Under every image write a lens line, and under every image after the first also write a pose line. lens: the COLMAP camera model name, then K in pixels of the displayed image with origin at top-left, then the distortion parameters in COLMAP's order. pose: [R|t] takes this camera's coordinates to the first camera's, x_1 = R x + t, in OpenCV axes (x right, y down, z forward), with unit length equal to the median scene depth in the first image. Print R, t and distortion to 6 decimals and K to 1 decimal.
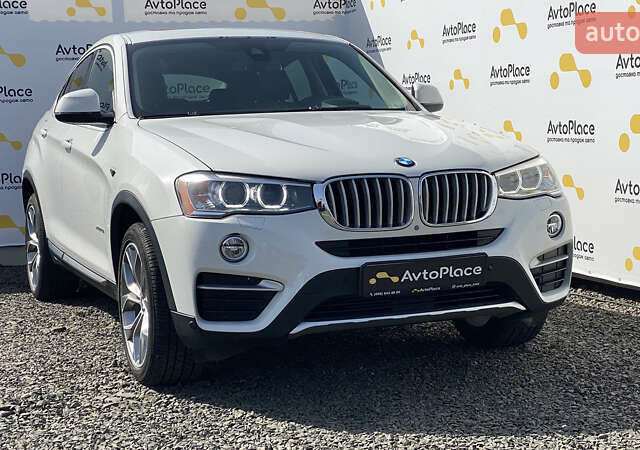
lens RADIAL K [[1224.9, 0, 320.2], [0, 1224.9, 225.3], [0, 0, 1]] dist [0.135147, 0.000000]
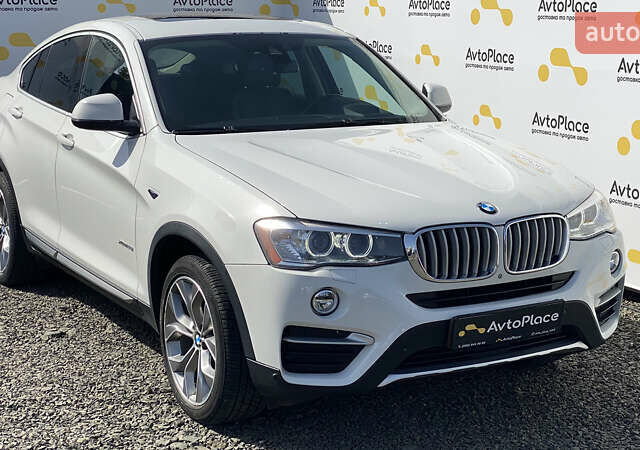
lens RADIAL K [[1224.9, 0, 325.0], [0, 1224.9, 220.6], [0, 0, 1]] dist [0.135147, 0.000000]
pose [[0.988476, 0.007262, 0.151200, -0.211536], [-0.020394, 0.996131, 0.085487, -0.124752], [-0.149995, -0.087585, 0.984800, 0.048863]]
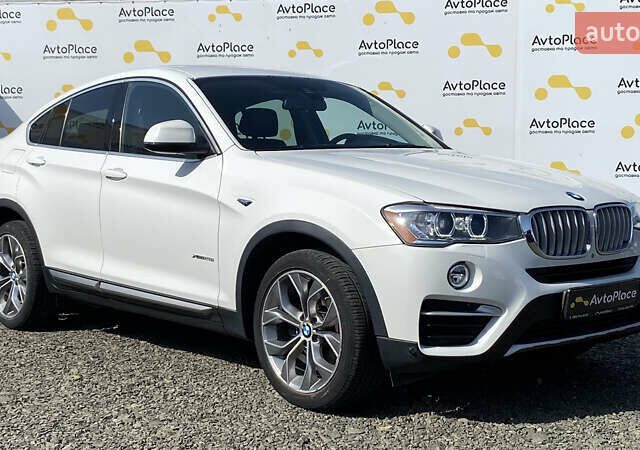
lens RADIAL K [[1066.4, 0, 300.8], [0, 1066.4, 197.6], [0, 0, 1]] dist [0.138238, 0.000000]
pose [[0.945553, 0.012686, 0.325220, -0.484159], [0.003627, 0.998767, -0.049503, -0.003088], [-0.325447, 0.047987, 0.944342, 0.170617]]
